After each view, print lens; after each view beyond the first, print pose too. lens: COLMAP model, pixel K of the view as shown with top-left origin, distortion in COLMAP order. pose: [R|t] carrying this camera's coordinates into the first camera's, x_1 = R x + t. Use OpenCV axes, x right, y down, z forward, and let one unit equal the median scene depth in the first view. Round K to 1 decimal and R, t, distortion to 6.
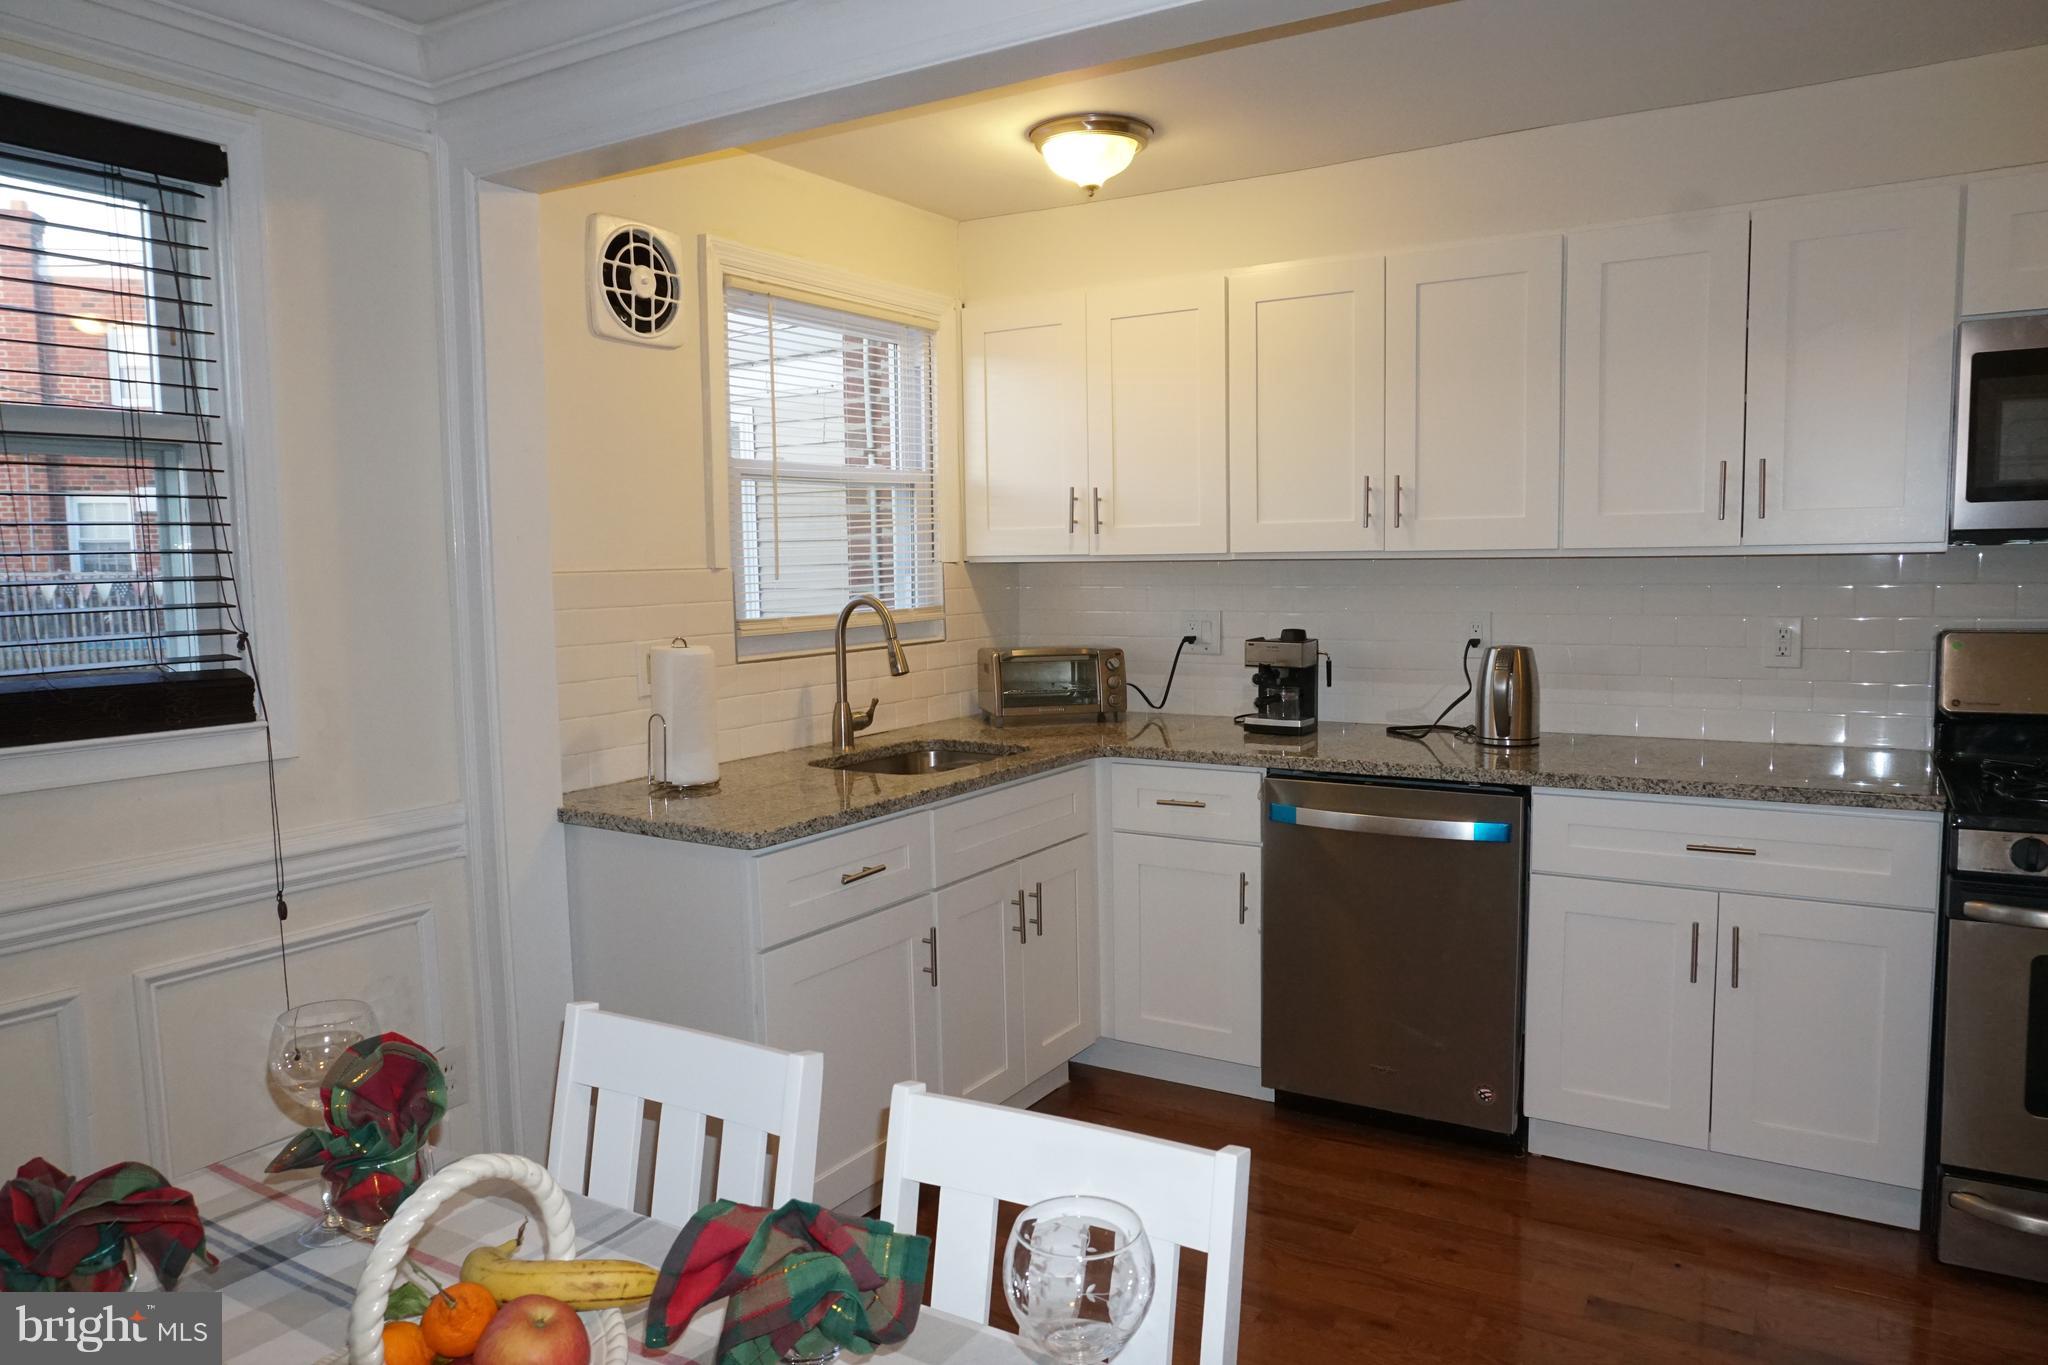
lens RADIAL K [[1380.0, 0, 1029.9], [0, 1380.0, 687.7], [0, 0, 1]] dist [-0.033255, 0.027543]
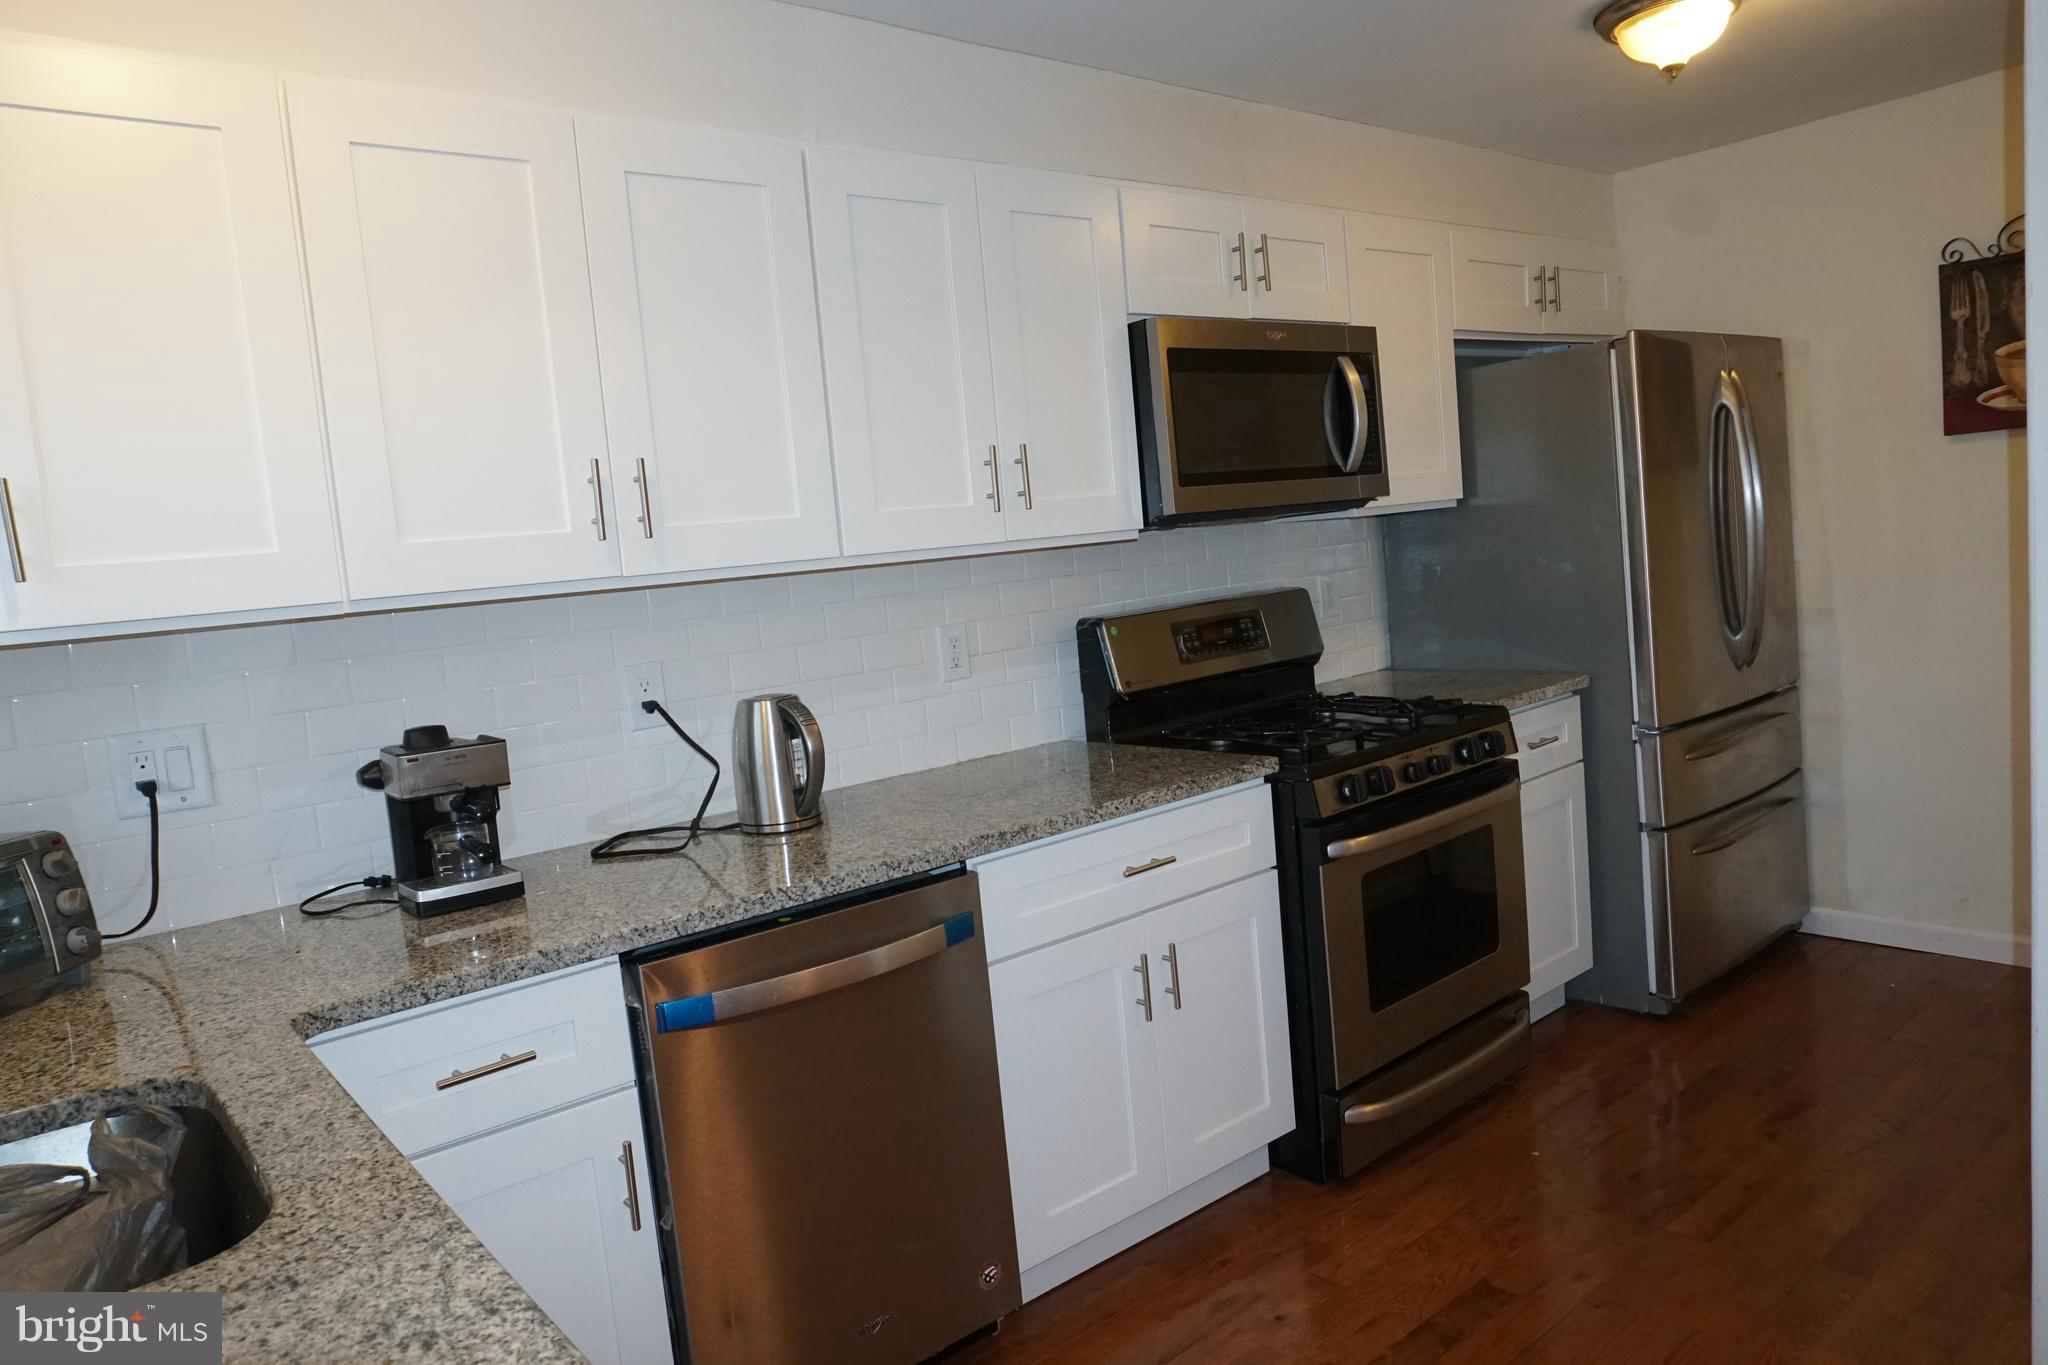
lens RADIAL K [[1380.0, 0, 1024.9], [0, 1380.0, 690.0], [0, 0, 1]] dist [-0.033255, 0.027543]
pose [[0.296986, -0.109606, 0.948571, -0.163227], [0.171892, 0.983299, 0.059801, -0.028523], [-0.939283, 0.145291, 0.310866, 0.338592]]
